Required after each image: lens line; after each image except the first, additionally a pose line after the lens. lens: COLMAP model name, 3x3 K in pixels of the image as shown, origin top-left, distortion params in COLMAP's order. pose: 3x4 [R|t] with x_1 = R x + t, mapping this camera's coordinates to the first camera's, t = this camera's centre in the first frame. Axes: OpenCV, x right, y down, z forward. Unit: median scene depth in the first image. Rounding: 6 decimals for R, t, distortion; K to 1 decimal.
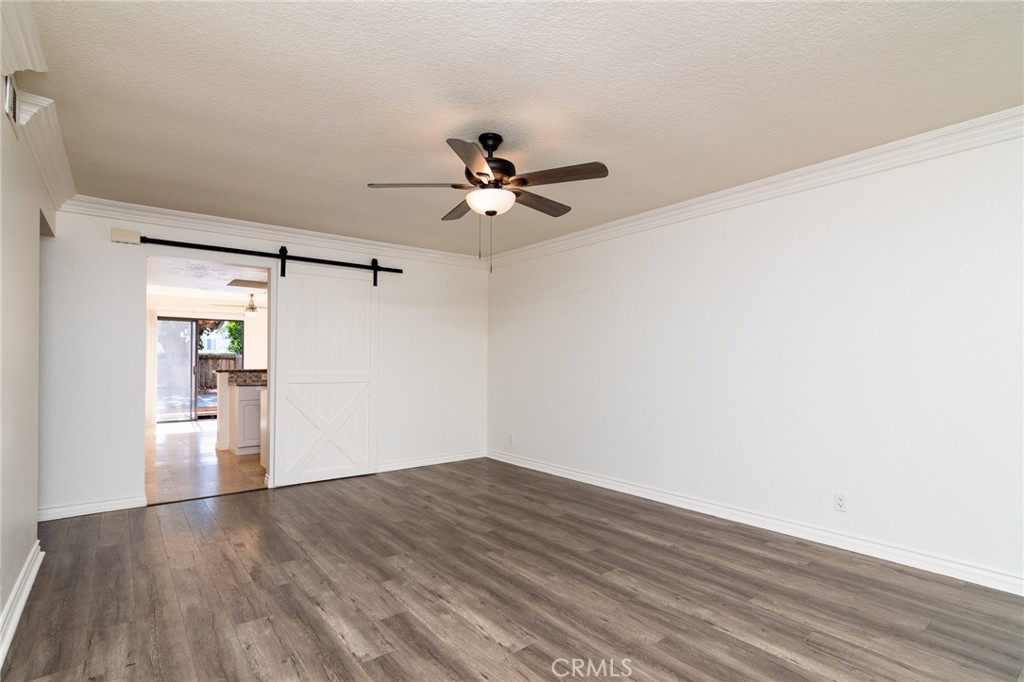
lens RADIAL K [[503.2, 0, 514.2], [0, 503.2, 350.6], [0, 0, 1]] dist [0.001077, 0.000327]
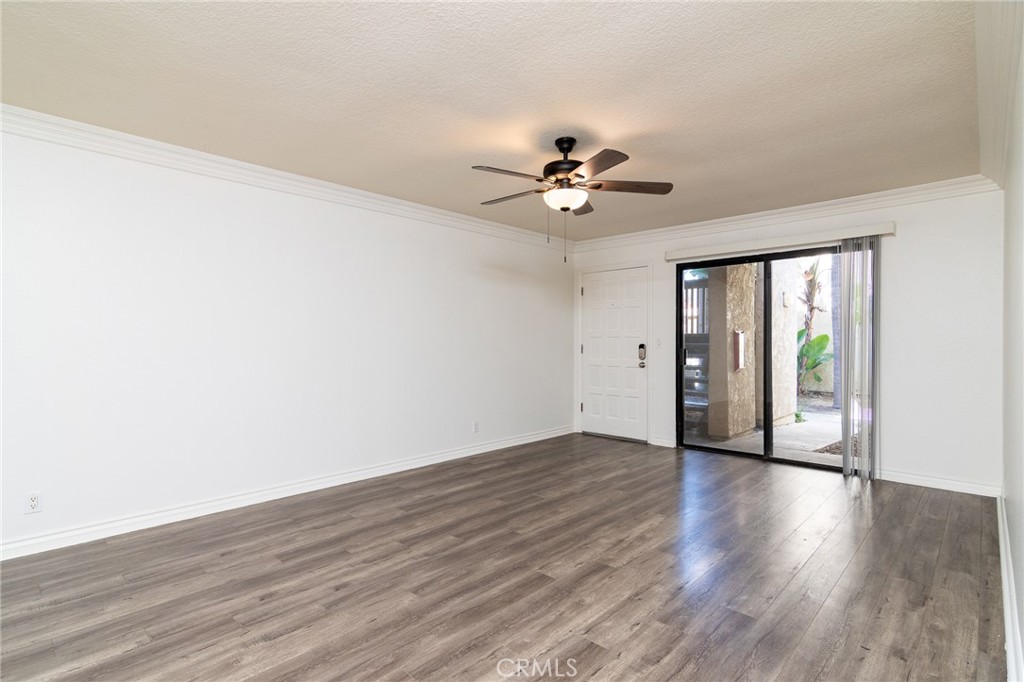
lens RADIAL K [[503.2, 0, 514.2], [0, 503.2, 350.6], [0, 0, 1]] dist [0.001077, 0.000327]
pose [[-0.150690, -0.017293, 0.988430, -1.036831], [-0.020753, 0.999682, 0.014326, 0.026814], [-0.988363, -0.018354, -0.151001, 1.175072]]
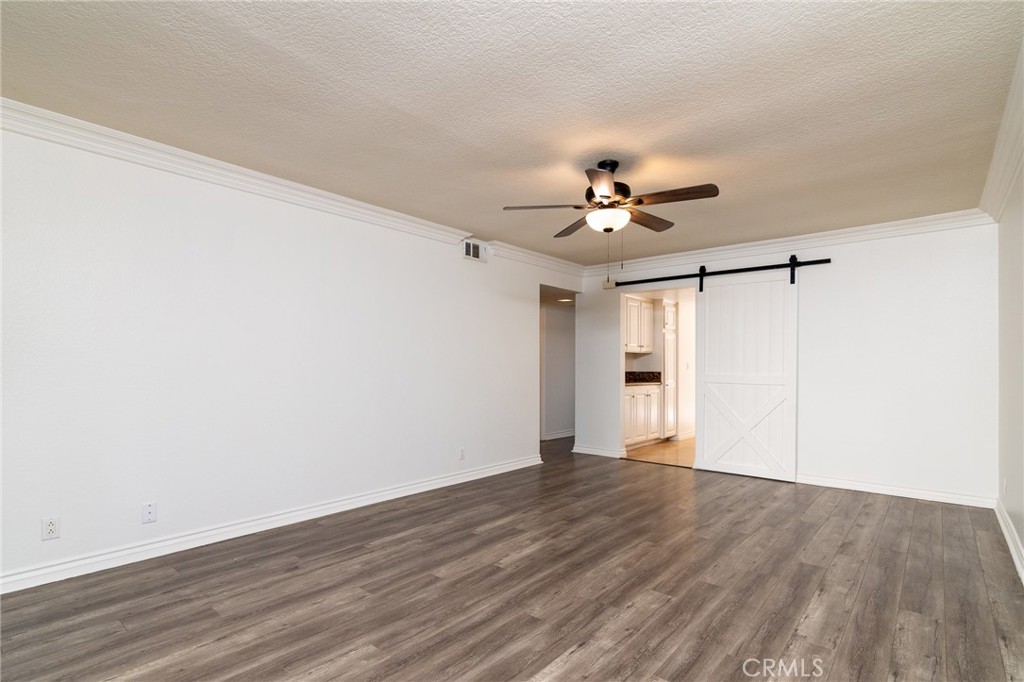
lens RADIAL K [[503.2, 0, 514.2], [0, 503.2, 350.6], [0, 0, 1]] dist [0.001077, 0.000327]
pose [[0.194498, -0.030139, -0.980440, 0.942473], [0.015812, 0.999494, -0.027588, 0.026430], [0.980775, -0.010137, 0.194876, 0.526387]]
